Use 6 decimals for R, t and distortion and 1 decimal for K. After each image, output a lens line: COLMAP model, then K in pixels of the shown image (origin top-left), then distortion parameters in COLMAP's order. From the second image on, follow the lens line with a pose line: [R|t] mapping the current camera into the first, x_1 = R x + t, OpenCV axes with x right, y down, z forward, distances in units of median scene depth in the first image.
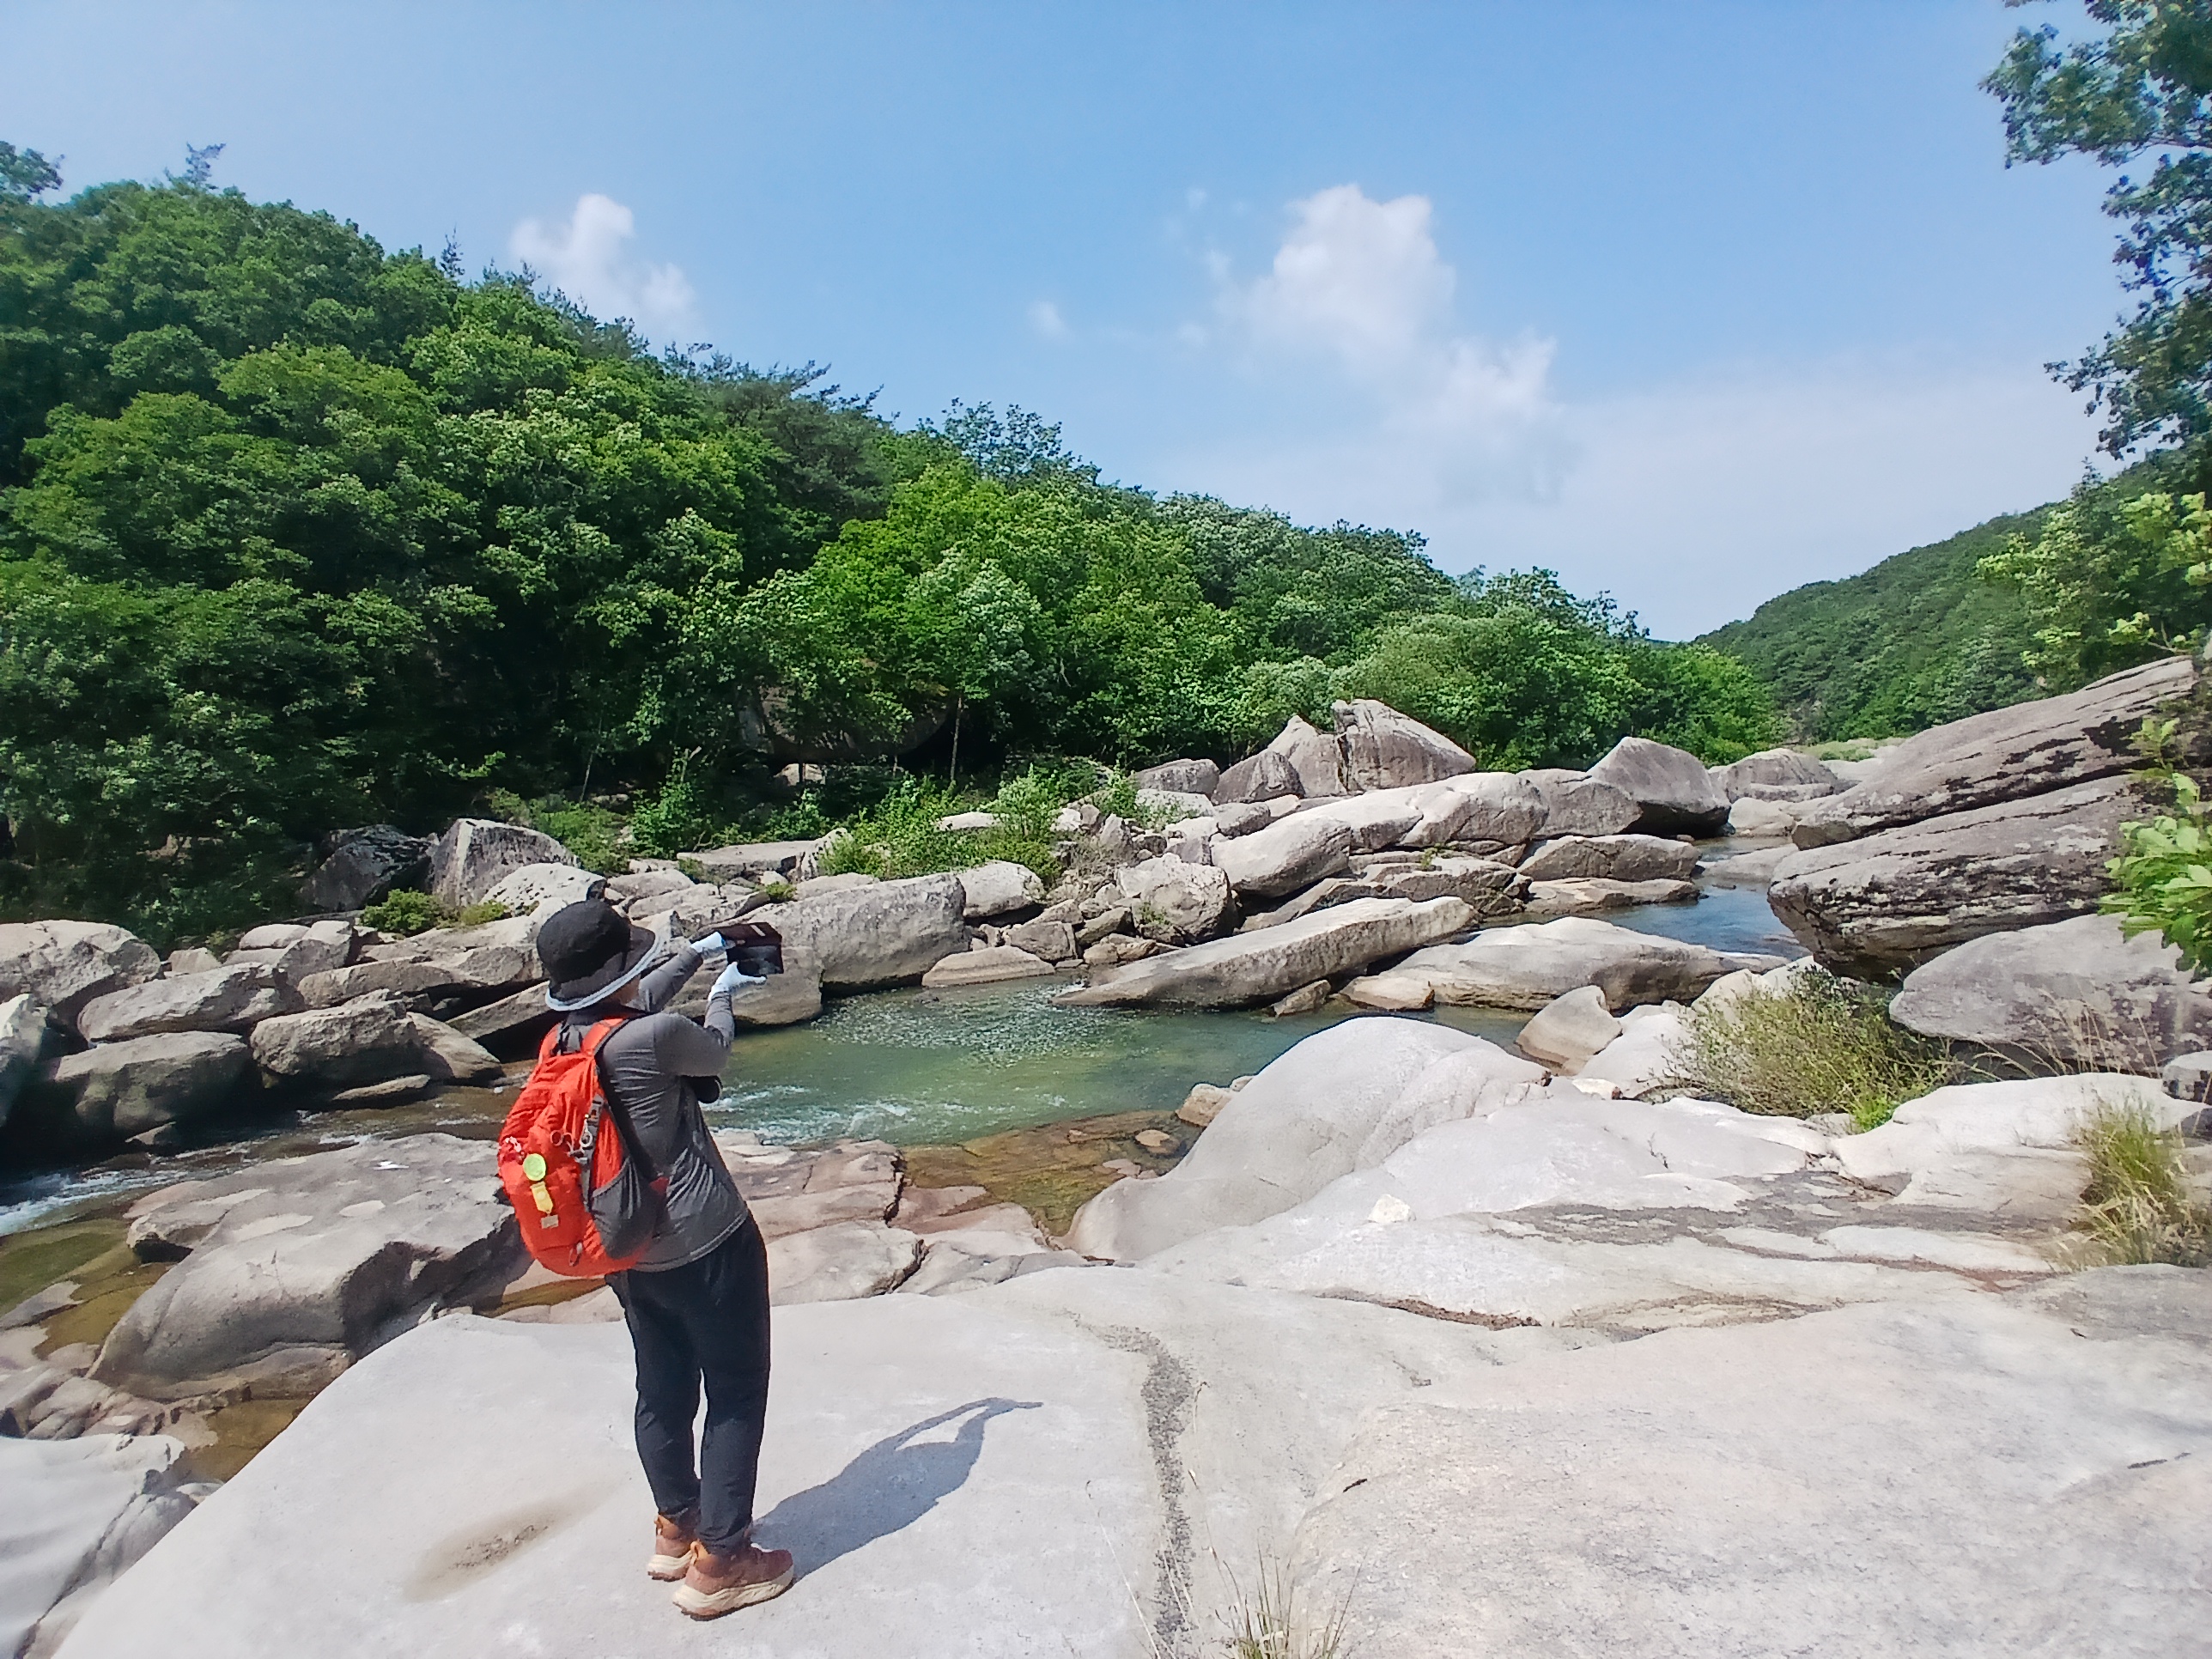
lens RADIAL K [[1096.5, 0, 1085.2], [0, 1096.5, 832.0], [0, 0, 1]] dist [0.020581, -0.057466]
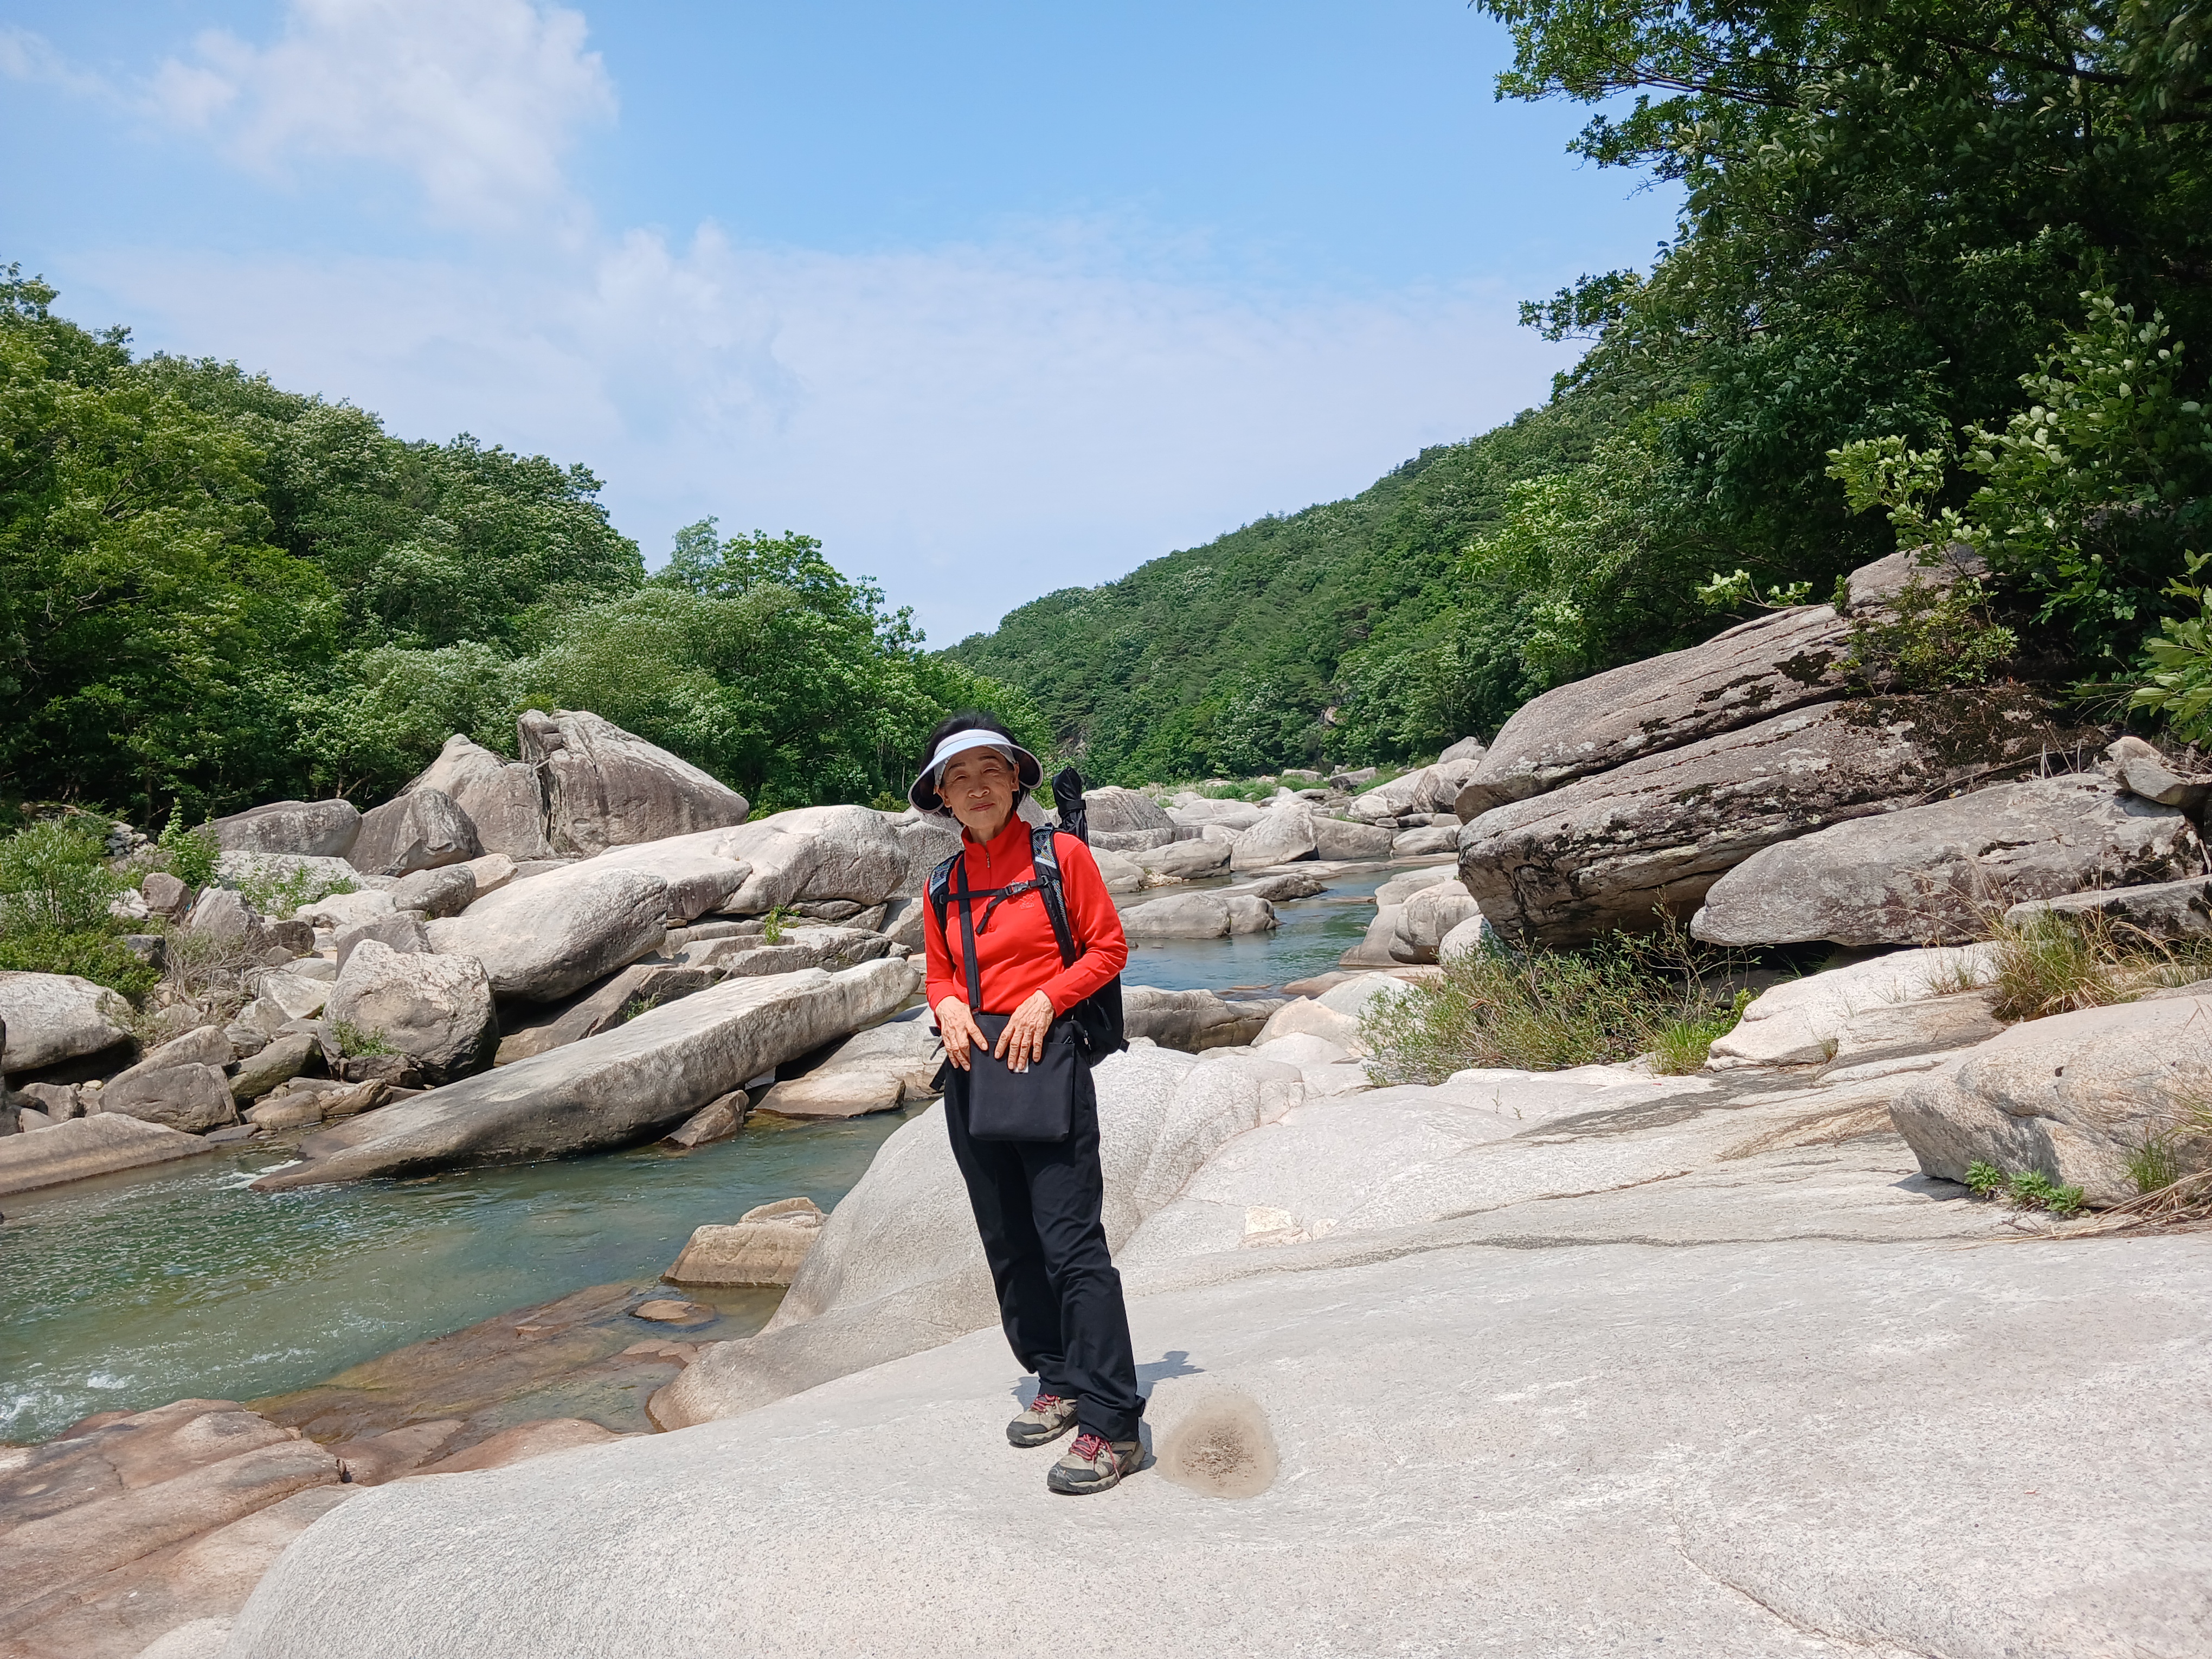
lens RADIAL K [[1724.9, 0, 1106.0], [0, 1724.9, 829.5], [0, 0, 1]] dist [0.026908, -0.051493]
pose [[0.820879, -0.015094, 0.570903, -0.140397], [0.051644, 0.997517, -0.047883, 0.027591], [-0.568762, 0.068790, 0.819620, -0.001234]]
